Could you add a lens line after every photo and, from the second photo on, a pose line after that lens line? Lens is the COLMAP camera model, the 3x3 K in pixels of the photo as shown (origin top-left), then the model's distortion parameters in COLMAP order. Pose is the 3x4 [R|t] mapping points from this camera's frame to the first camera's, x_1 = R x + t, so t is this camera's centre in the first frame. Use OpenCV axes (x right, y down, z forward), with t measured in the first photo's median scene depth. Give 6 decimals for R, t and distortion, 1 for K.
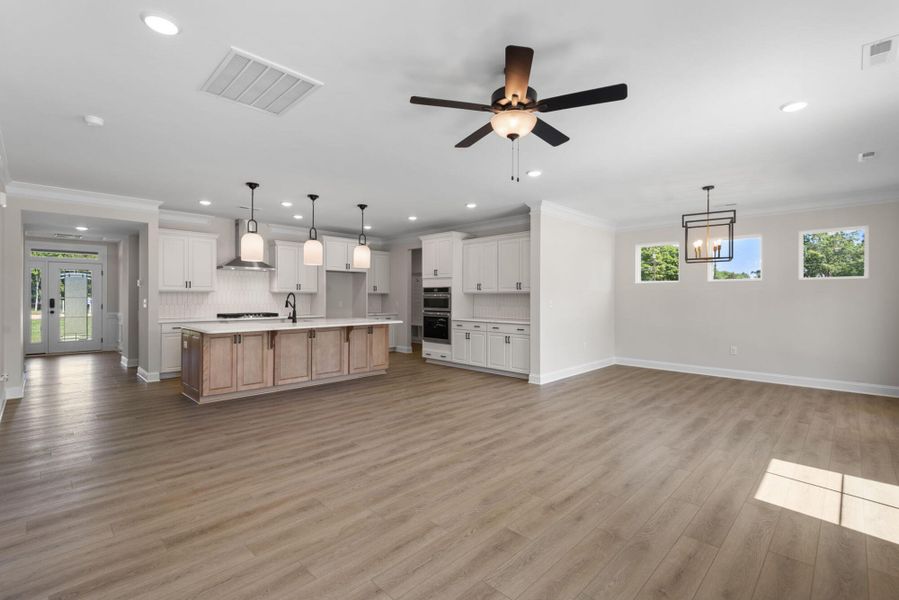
lens RADIAL K [[403.7, 0, 450.2], [0, 403.7, 297.5], [0, 0, 1]] dist [-0.000407, -0.000406]
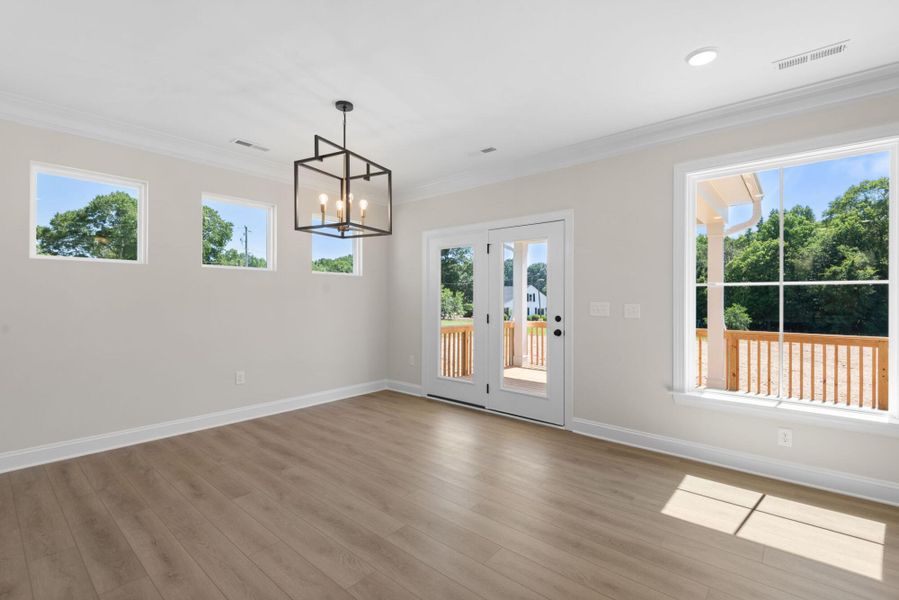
lens RADIAL K [[403.7, 0, 450.2], [0, 403.7, 297.5], [0, 0, 1]] dist [-0.000407, -0.000406]
pose [[-0.067930, -0.001651, 0.997689, 0.049821], [-0.006005, 0.999981, 0.001246, 0.001282], [-0.997672, -0.005907, -0.067939, 0.903933]]
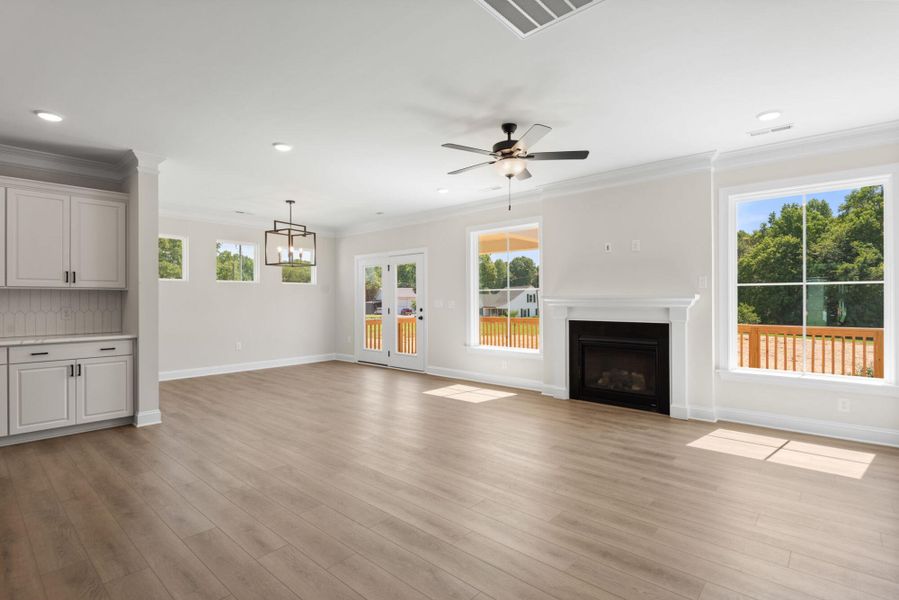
lens RADIAL K [[433.4, 0, 449.5], [0, 433.4, 300.0], [0, 0, 1]] dist [-0.002644, -0.001851]
pose [[-0.049608, -0.003332, 0.998763, -0.626066], [0.001930, 0.999992, 0.003431, 0.004320], [-0.998767, 0.002098, -0.049601, 0.622510]]
